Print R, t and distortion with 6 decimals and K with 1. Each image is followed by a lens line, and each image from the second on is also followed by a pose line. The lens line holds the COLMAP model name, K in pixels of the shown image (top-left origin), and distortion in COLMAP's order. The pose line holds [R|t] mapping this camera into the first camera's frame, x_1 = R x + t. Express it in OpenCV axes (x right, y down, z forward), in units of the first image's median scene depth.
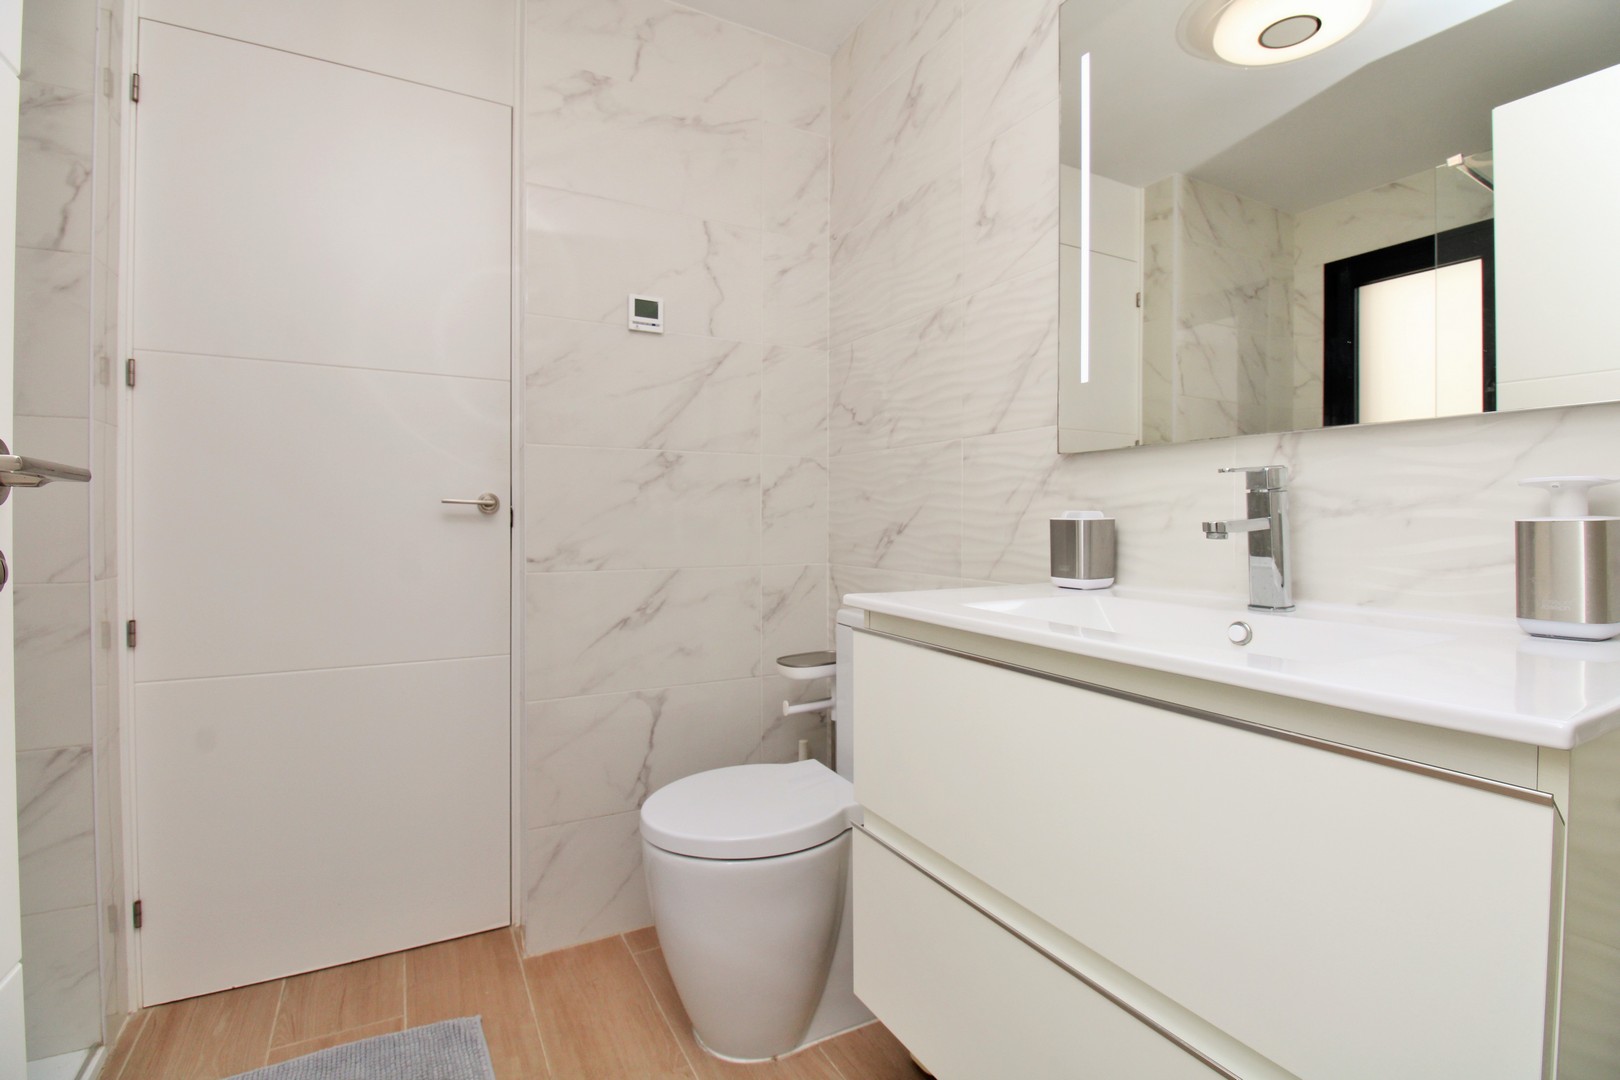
lens RADIAL K [[763.9, 0, 814.0], [0, 763.9, 526.4], [0, 0, 1]] dist [-0.009835, -0.008710]
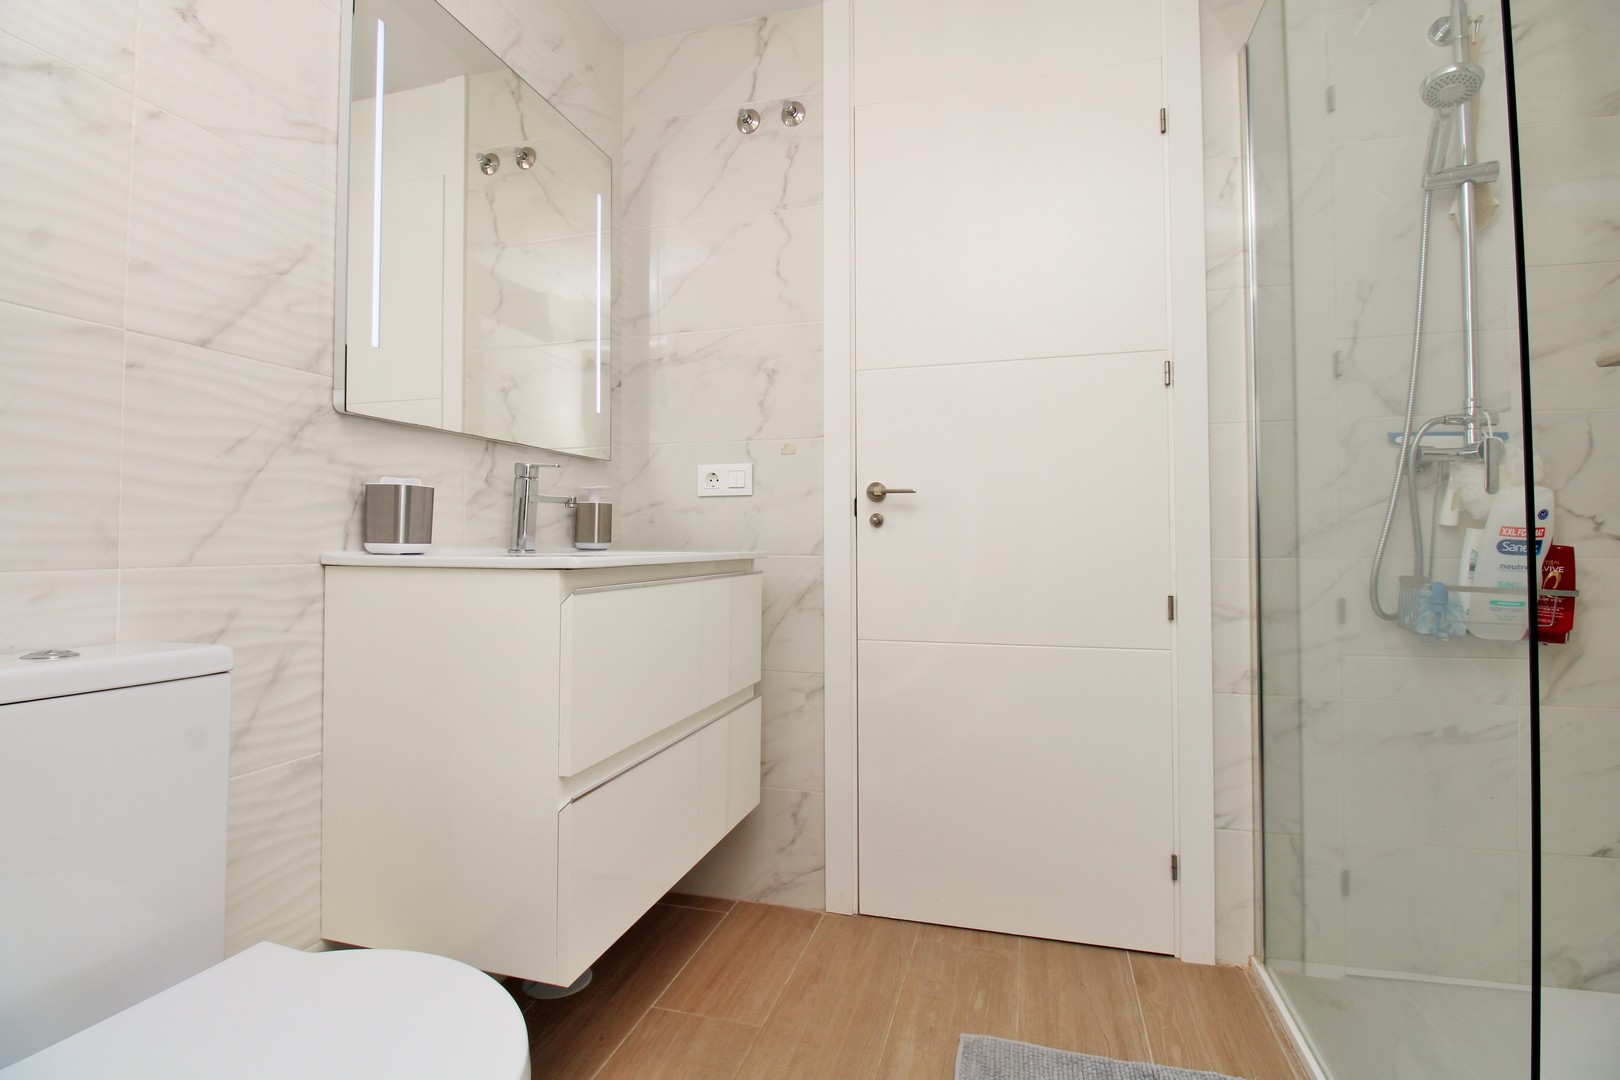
lens RADIAL K [[763.9, 0, 807.3], [0, 763.9, 534.8], [0, 0, 1]] dist [-0.009835, -0.008710]
pose [[-0.720752, 0.004083, 0.693181, -0.631988], [0.008936, 0.999954, 0.003401, 0.048293], [-0.693135, 0.008646, -0.720756, 1.150102]]
